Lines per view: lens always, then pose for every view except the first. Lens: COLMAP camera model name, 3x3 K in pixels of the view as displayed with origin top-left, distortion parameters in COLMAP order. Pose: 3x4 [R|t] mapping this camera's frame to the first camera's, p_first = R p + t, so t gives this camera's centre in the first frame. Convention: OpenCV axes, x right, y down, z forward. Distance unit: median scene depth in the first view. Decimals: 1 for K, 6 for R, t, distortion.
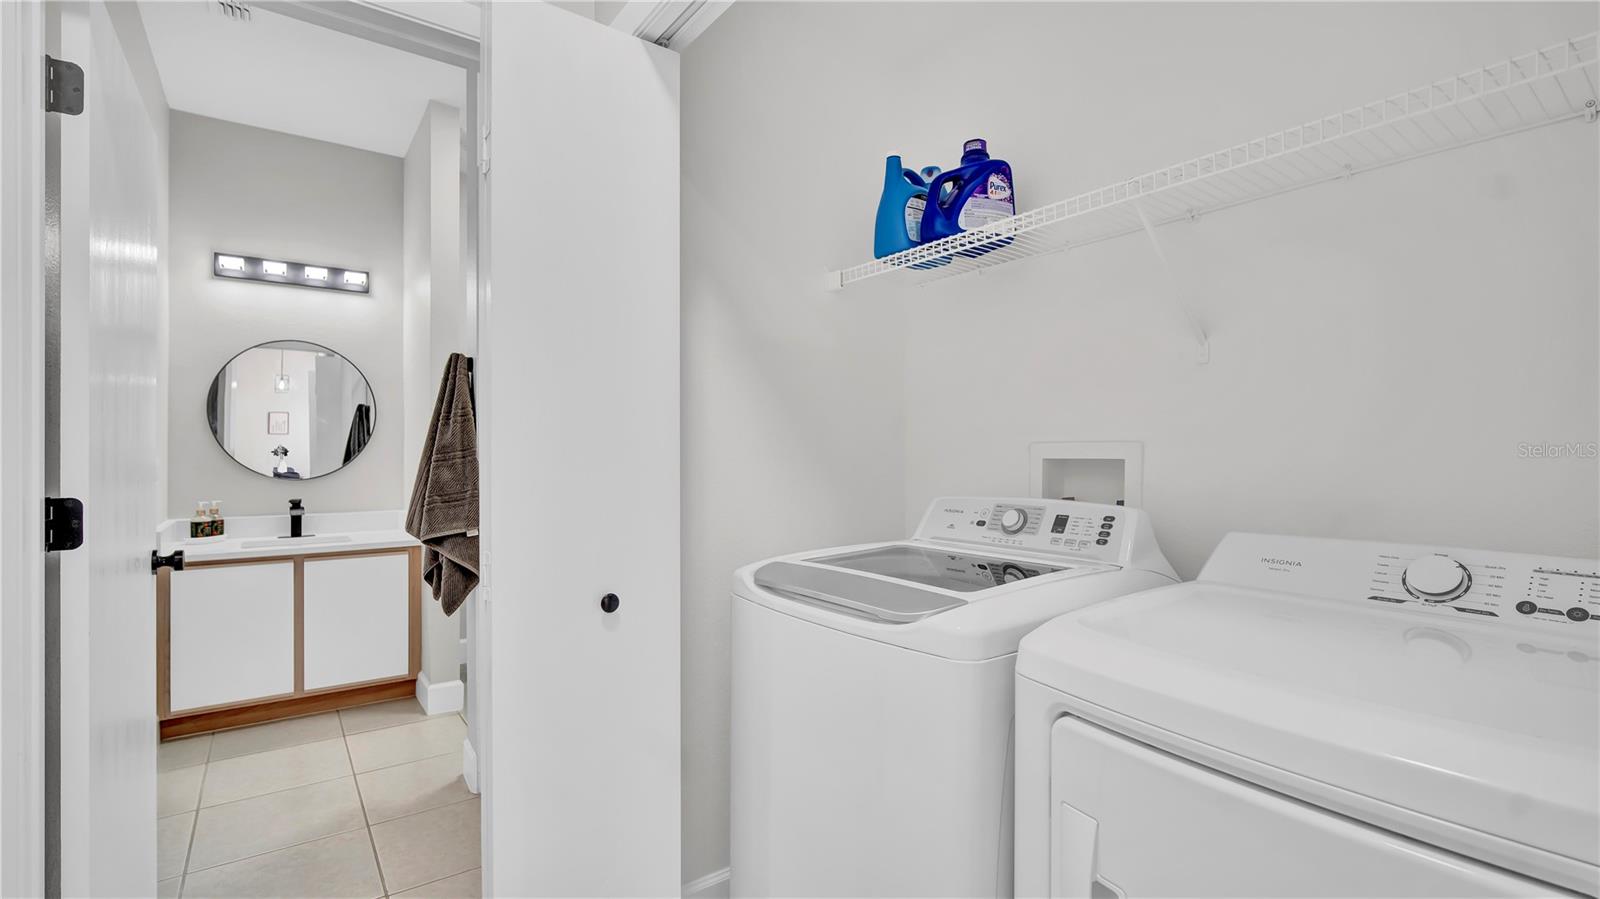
lens RADIAL K [[718.3, 0, 798.8], [0, 718.3, 450.3], [0, 0, 1]] dist [-0.005229, 0.001241]
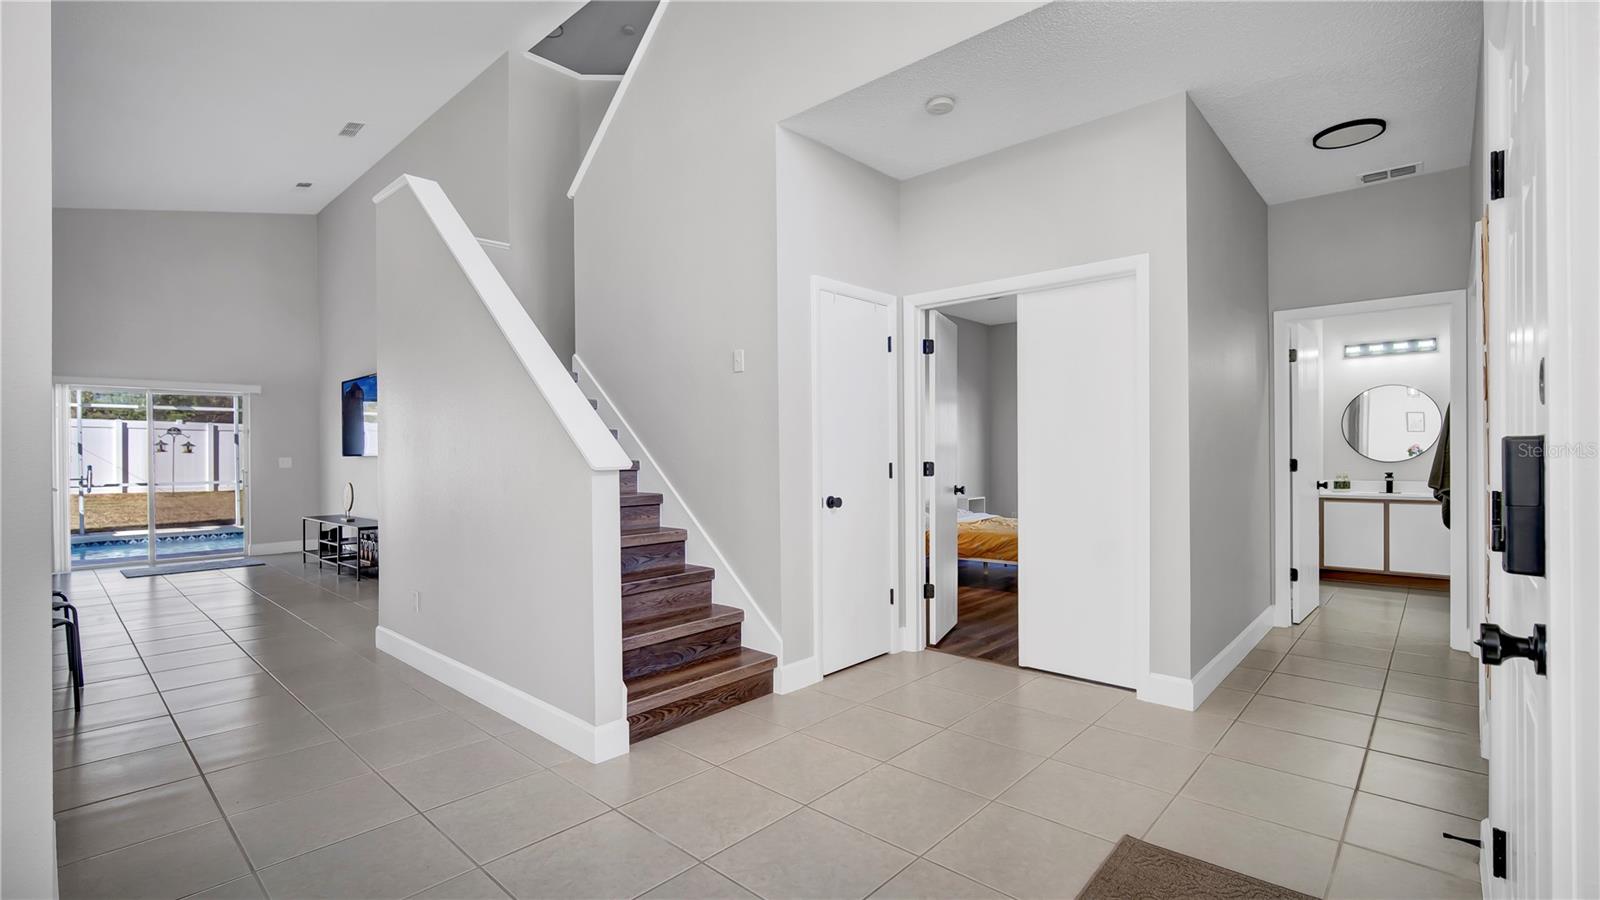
lens RADIAL K [[718.3, 0, 789.3], [0, 718.3, 454.8], [0, 0, 1]] dist [-0.005229, 0.001241]
pose [[0.195898, 0.002701, -0.980621, 0.839593], [0.008124, 0.999957, 0.004377, 0.003851], [0.980591, -0.008824, 0.195868, -0.911466]]
